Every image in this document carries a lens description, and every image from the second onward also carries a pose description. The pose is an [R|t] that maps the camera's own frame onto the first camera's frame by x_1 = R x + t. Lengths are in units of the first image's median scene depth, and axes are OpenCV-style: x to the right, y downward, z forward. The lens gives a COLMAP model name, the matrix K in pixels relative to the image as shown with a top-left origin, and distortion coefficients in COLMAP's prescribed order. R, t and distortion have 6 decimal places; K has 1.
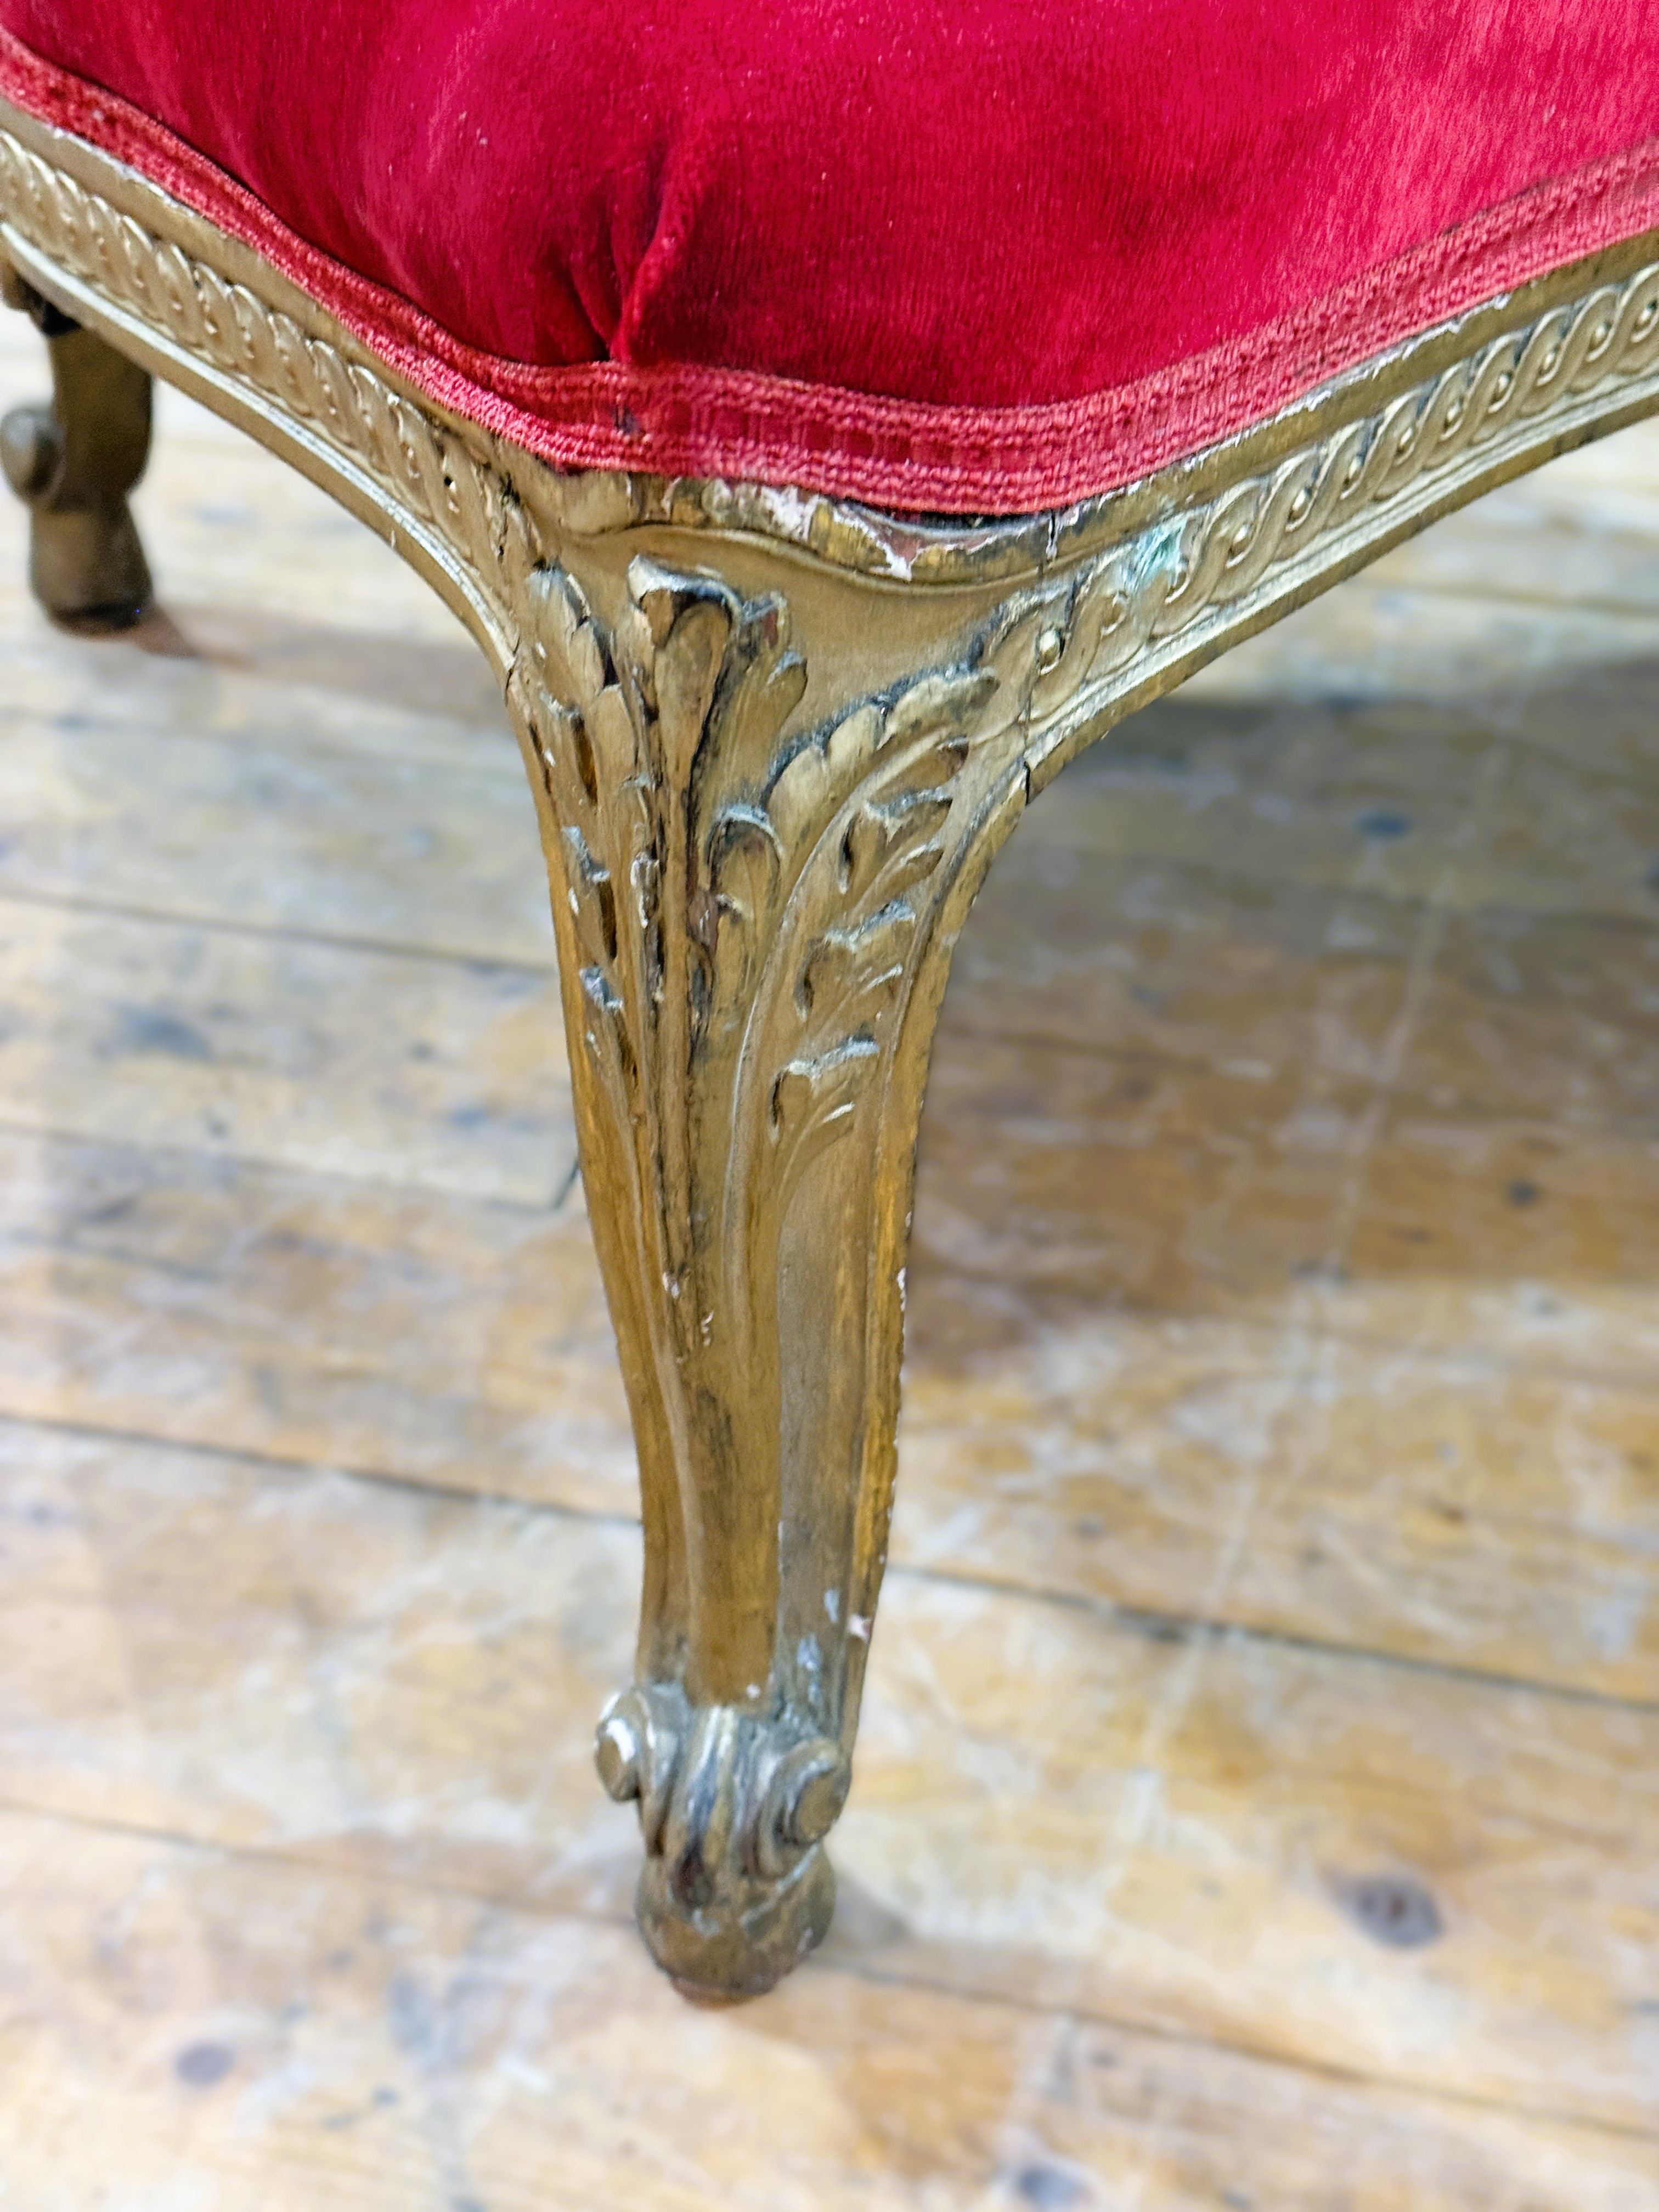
lens RADIAL K [[3165.4, 0, 806.9], [0, 3165.4, 1092.5], [0, 0, 1]] dist [0.111917, 0.000000]
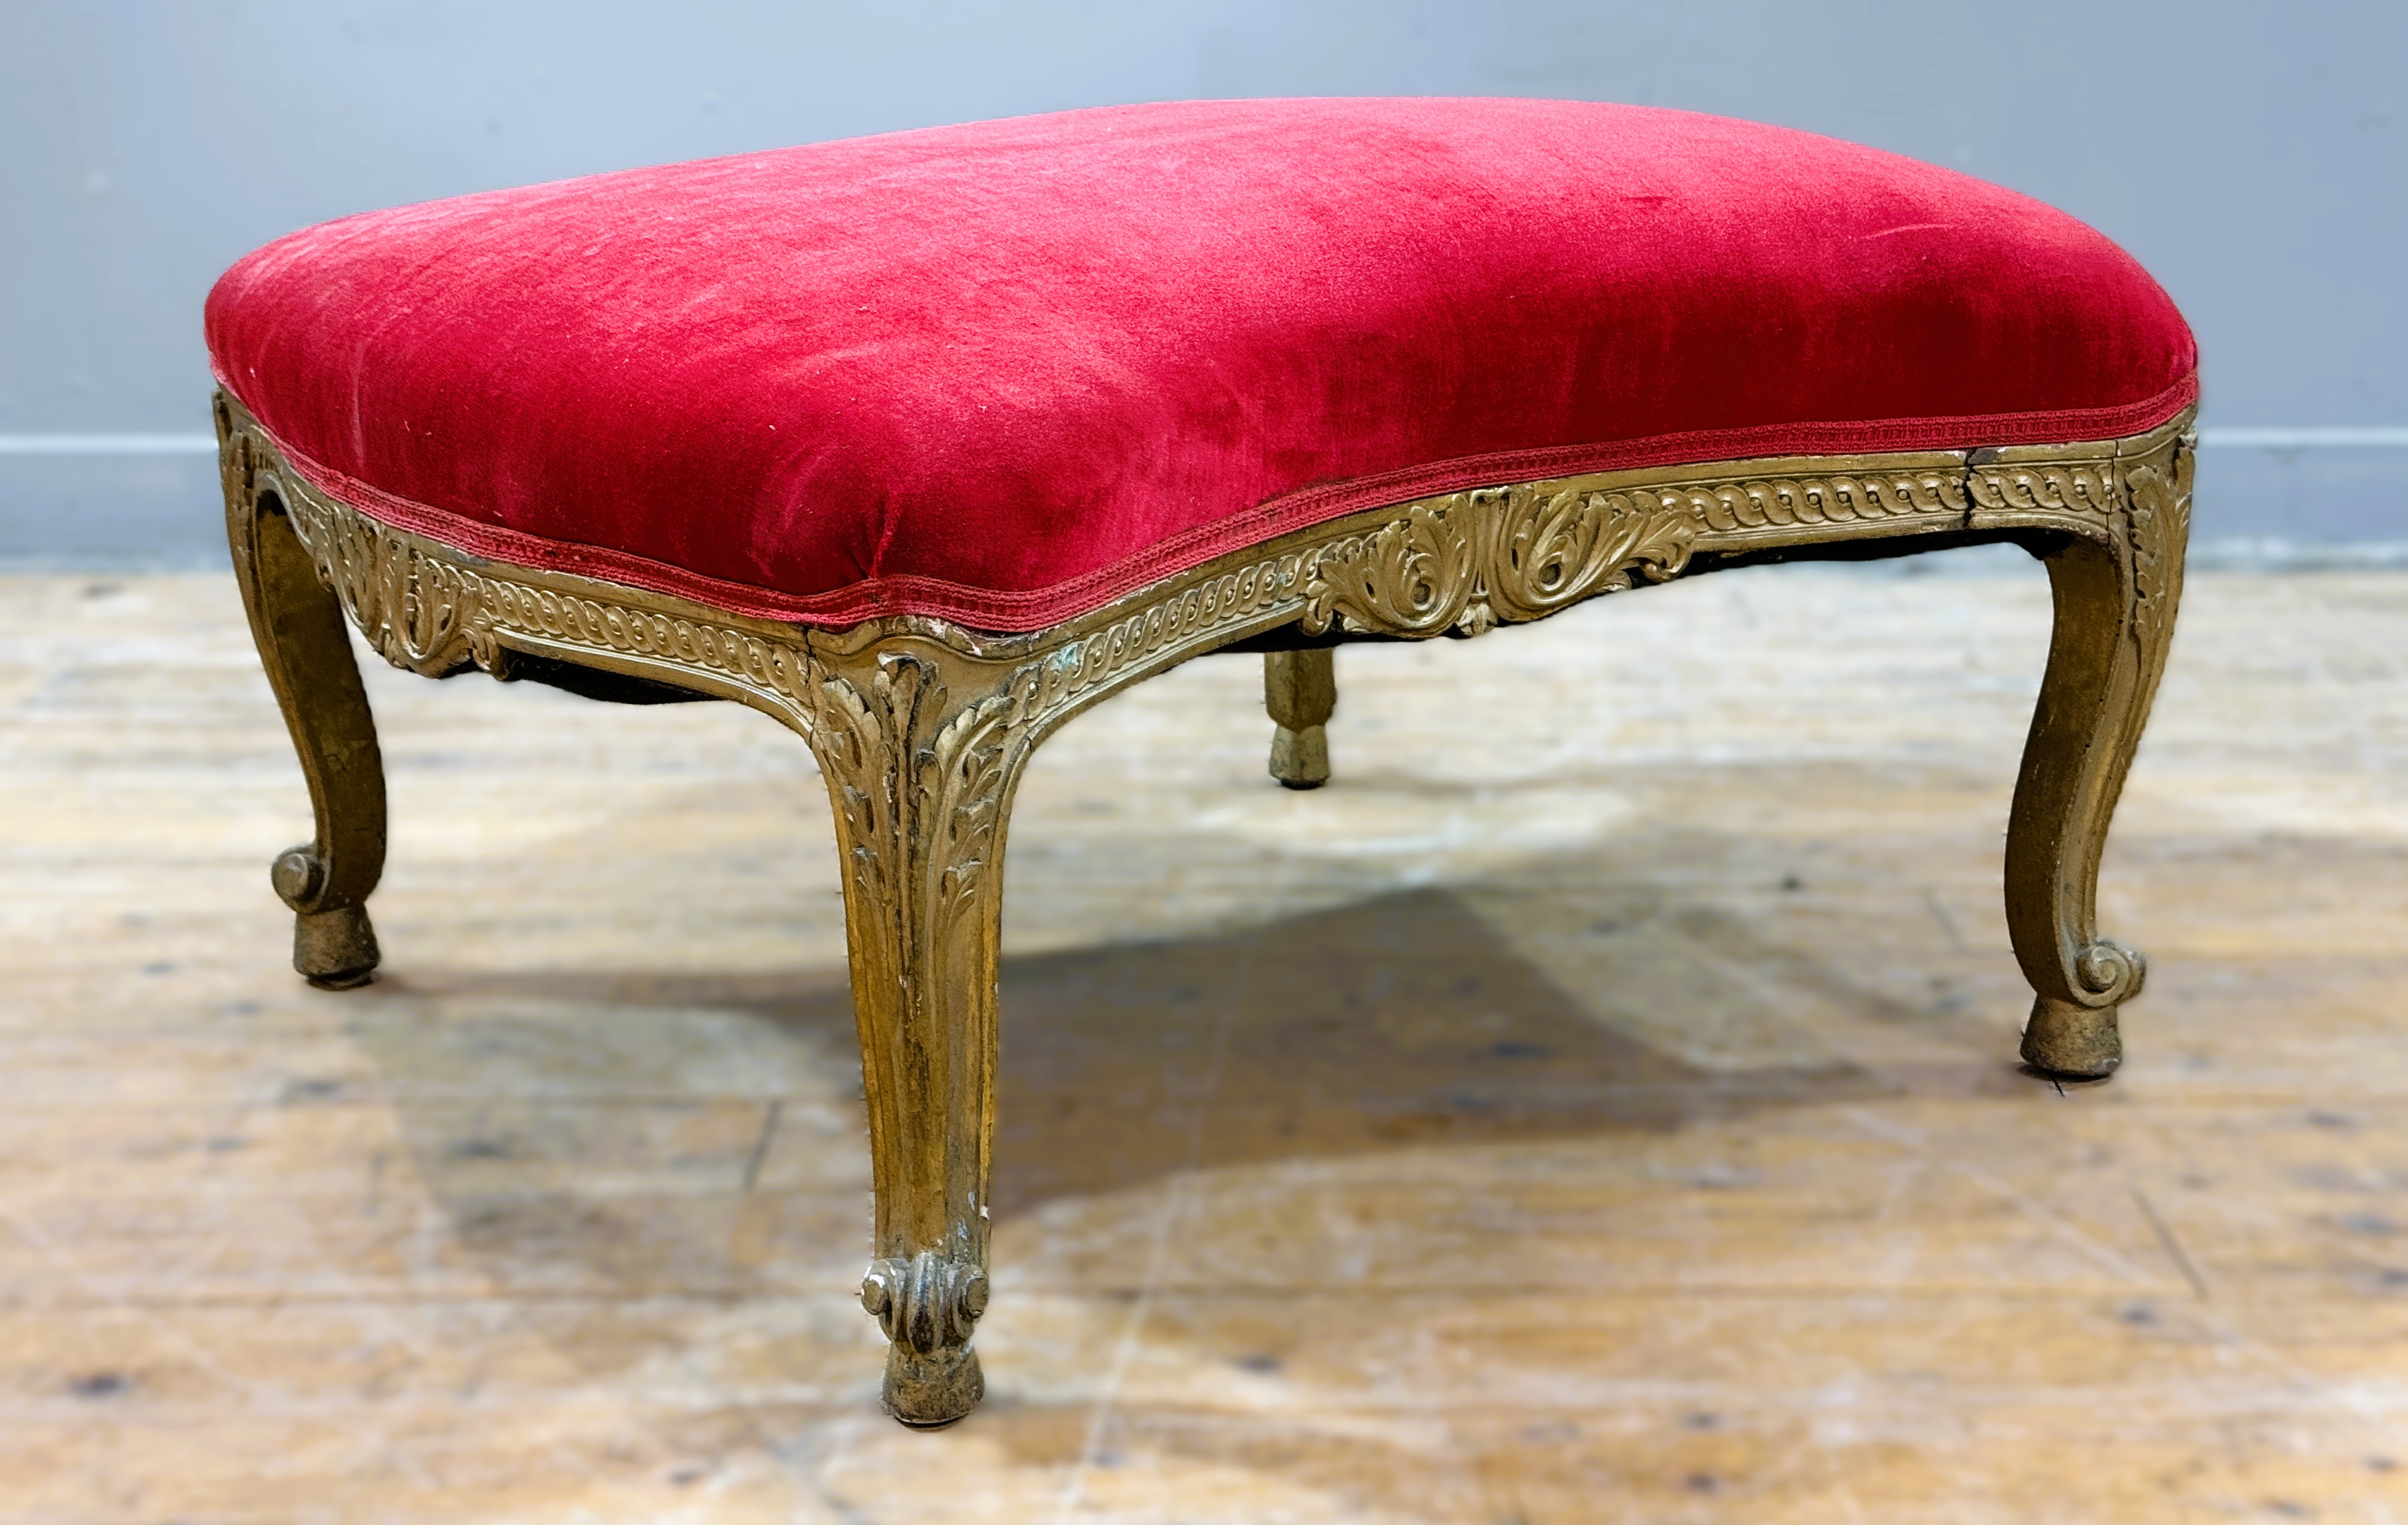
lens RADIAL K [[3377.0, 0, 1212.2], [0, 3377.0, 772.9], [0, 0, 1]] dist [0.220950, 0.000000]
pose [[0.975134, -0.091701, 0.201755, -0.318068], [0.150578, 0.942115, -0.299577, 0.715209], [-0.162605, 0.322507, 0.932496, -1.450338]]
